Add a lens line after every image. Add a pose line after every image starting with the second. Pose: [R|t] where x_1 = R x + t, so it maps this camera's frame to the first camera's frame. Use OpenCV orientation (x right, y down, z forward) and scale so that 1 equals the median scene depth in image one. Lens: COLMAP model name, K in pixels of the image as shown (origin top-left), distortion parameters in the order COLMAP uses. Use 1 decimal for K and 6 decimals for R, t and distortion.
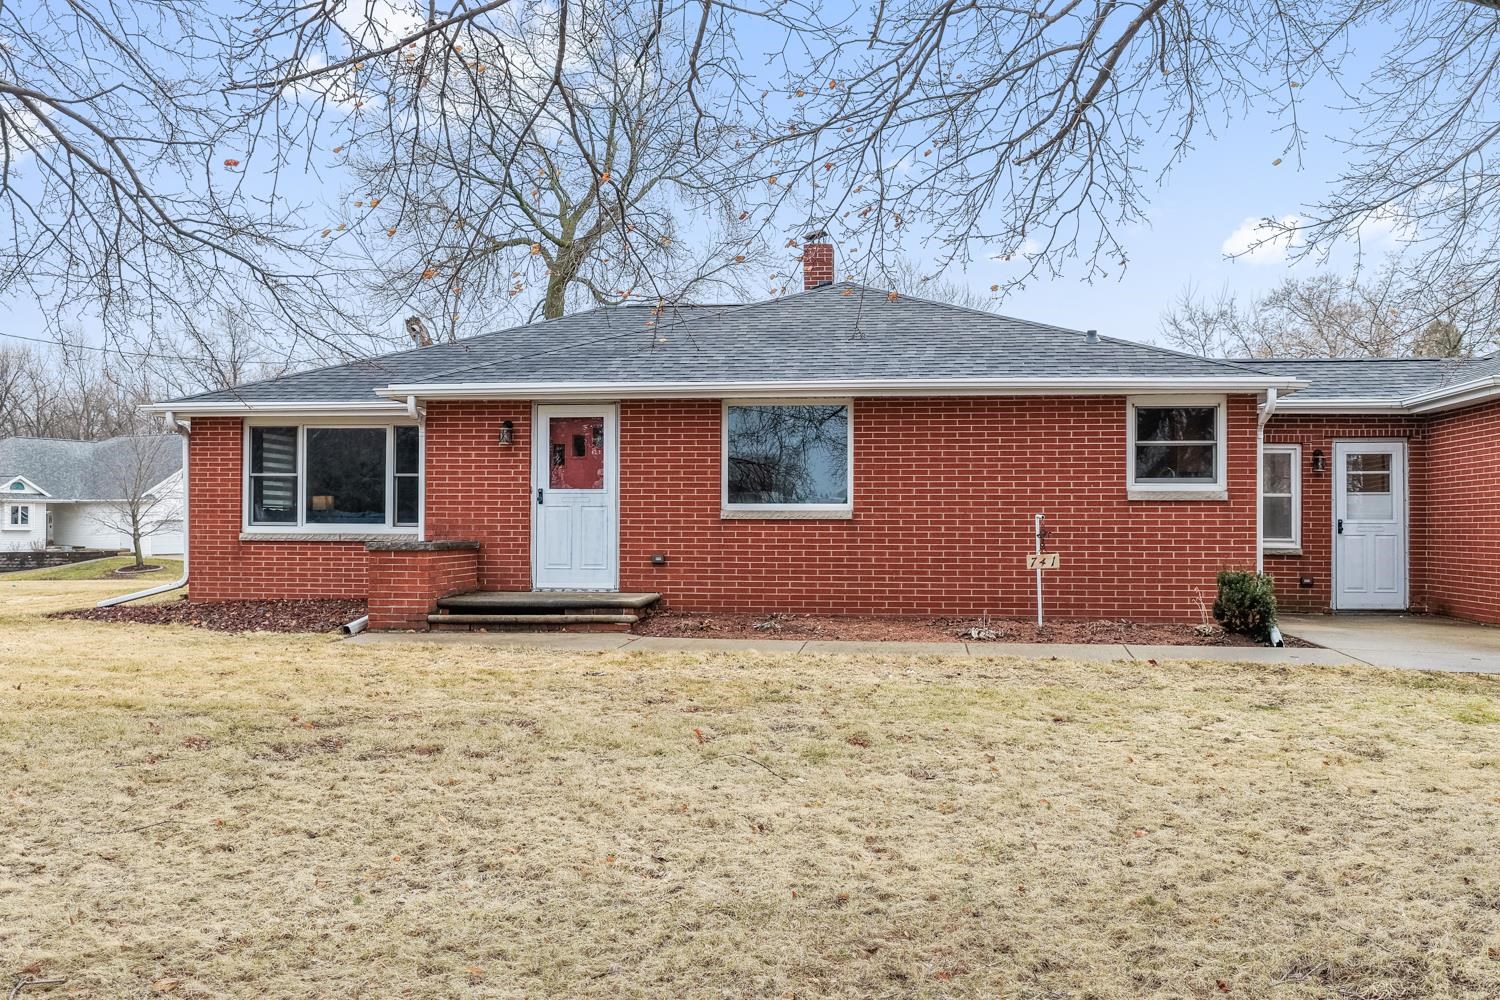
lens RADIAL K [[1310.6, 0, 786.9], [0, 1310.6, 504.0], [0, 0, 1]] dist [-0.002883, 0.001260]
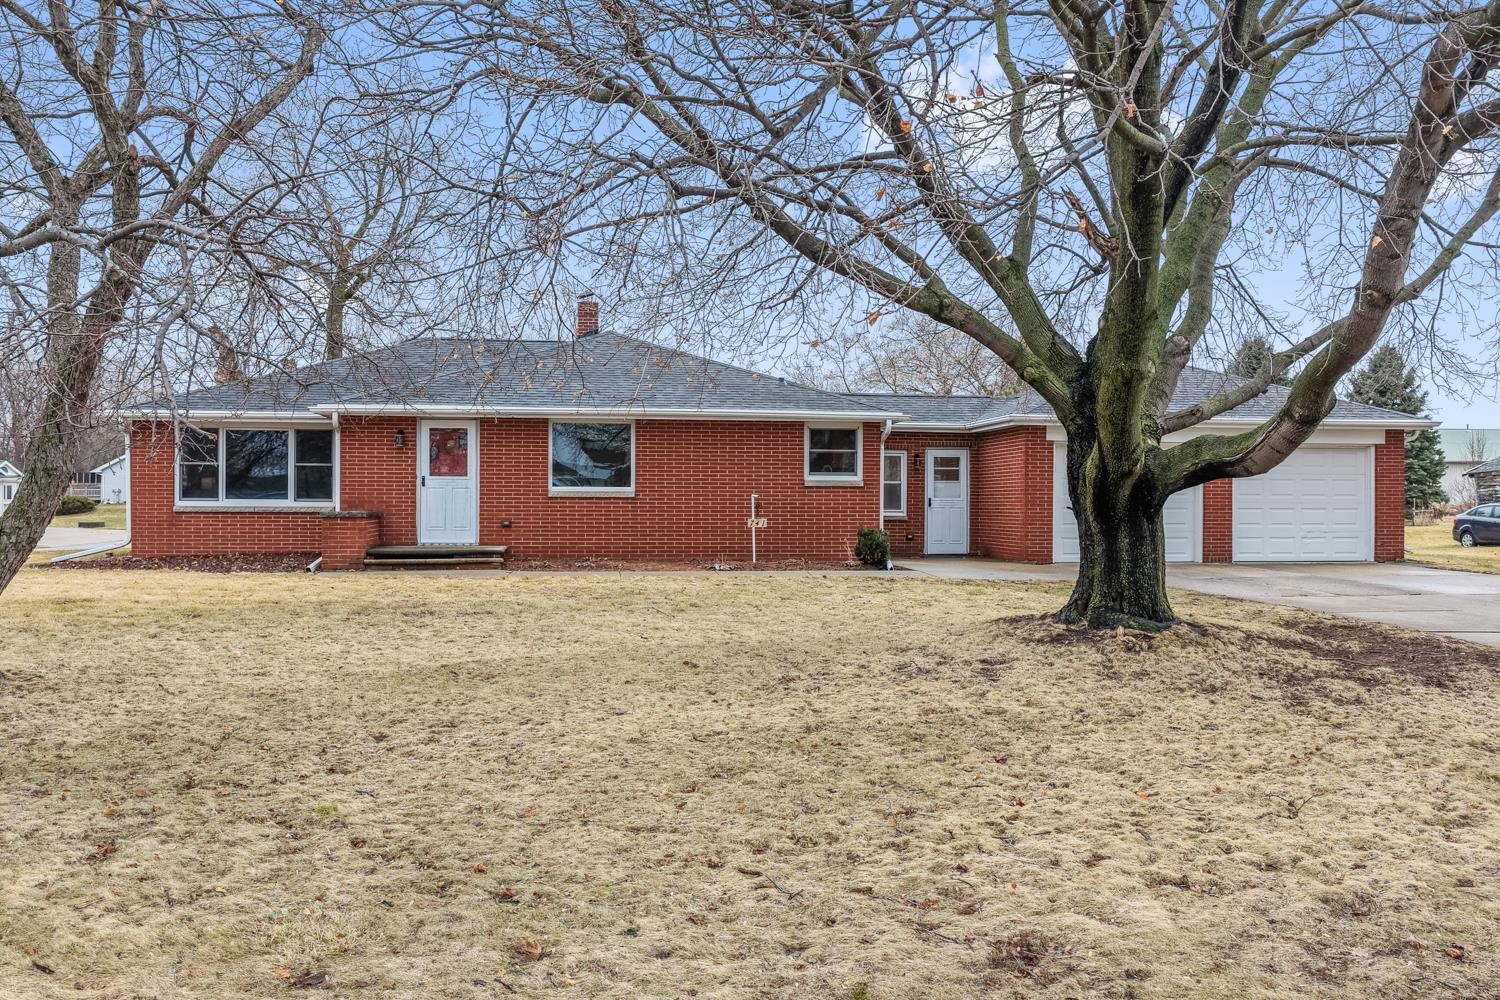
lens RADIAL K [[1310.6, 0, 750.1], [0, 1310.6, 498.6], [0, 0, 1]] dist [-0.002883, 0.001260]
pose [[0.970682, 0.002016, 0.240360, -0.185125], [-0.005211, 0.999906, 0.012655, -0.006916], [-0.240312, -0.013537, 0.970601, -0.529634]]
